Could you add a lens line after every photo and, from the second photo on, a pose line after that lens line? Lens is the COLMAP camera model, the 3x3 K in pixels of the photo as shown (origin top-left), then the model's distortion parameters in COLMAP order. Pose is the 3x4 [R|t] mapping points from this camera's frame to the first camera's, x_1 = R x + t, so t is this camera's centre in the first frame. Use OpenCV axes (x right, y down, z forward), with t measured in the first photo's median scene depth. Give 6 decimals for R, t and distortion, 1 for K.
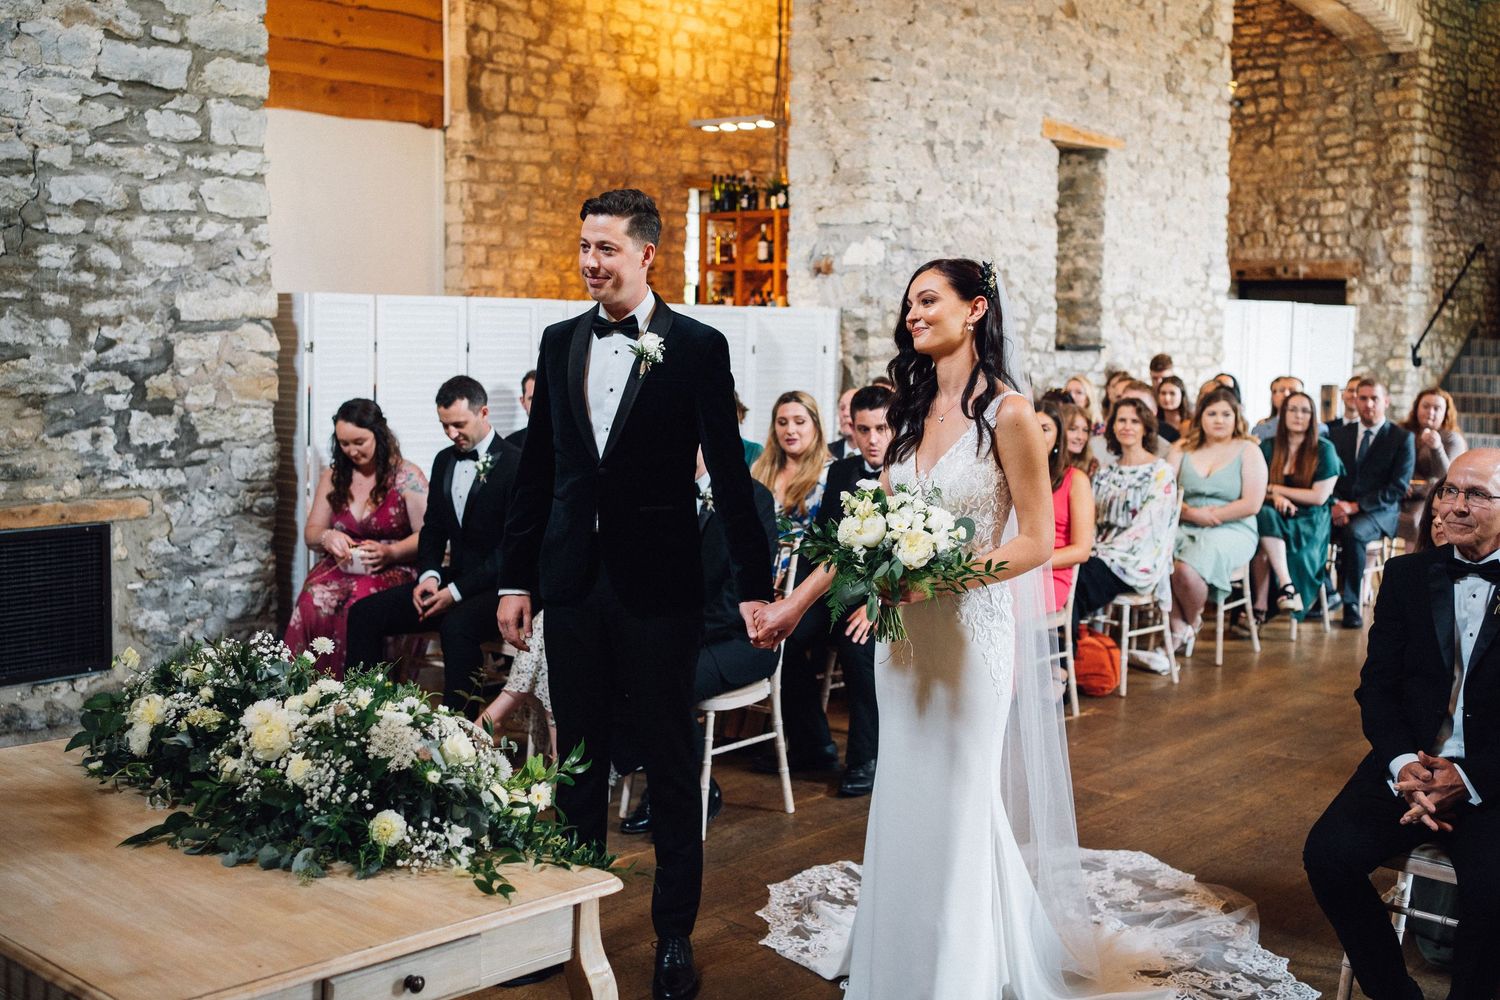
lens RADIAL K [[1669.1, 0, 750.5], [0, 1669.1, 450.1], [0, 0, 1]] dist [-0.018418, 0.207017]
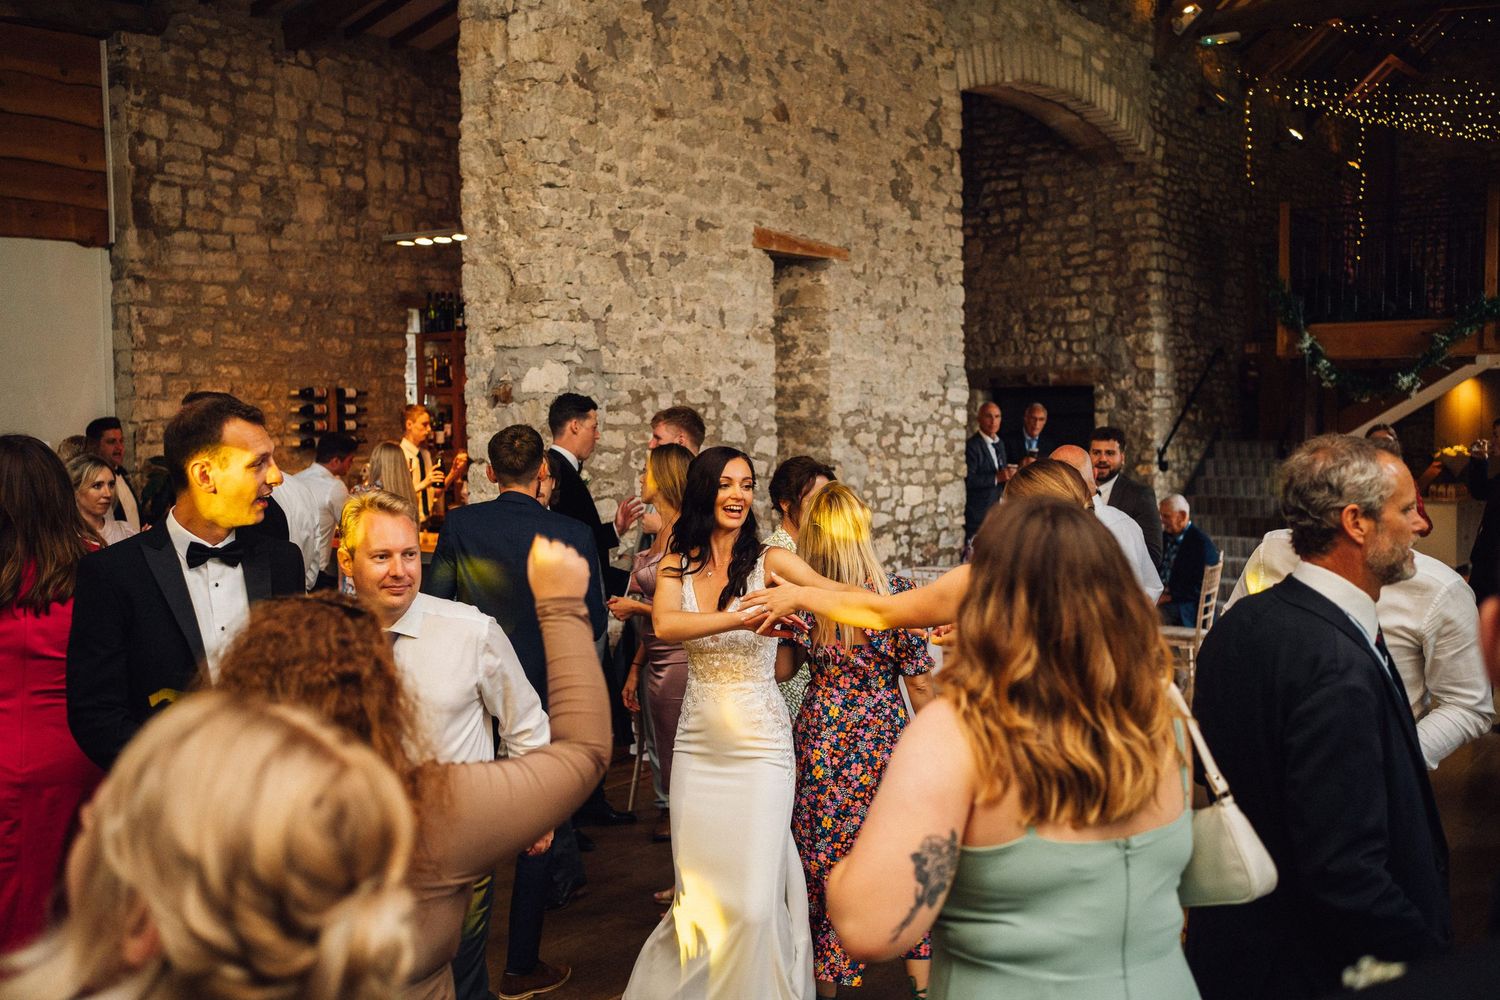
lens RADIAL K [[1525.5, 0, 750.0], [0, 1525.5, 500.0], [0, 0, 1]] dist [-0.006855, 0.145448]
pose [[0.994673, -0.030019, 0.098610, 0.068678], [0.032545, 0.999179, -0.024117, -0.021290], [-0.097805, 0.027197, 0.994834, 0.127411]]
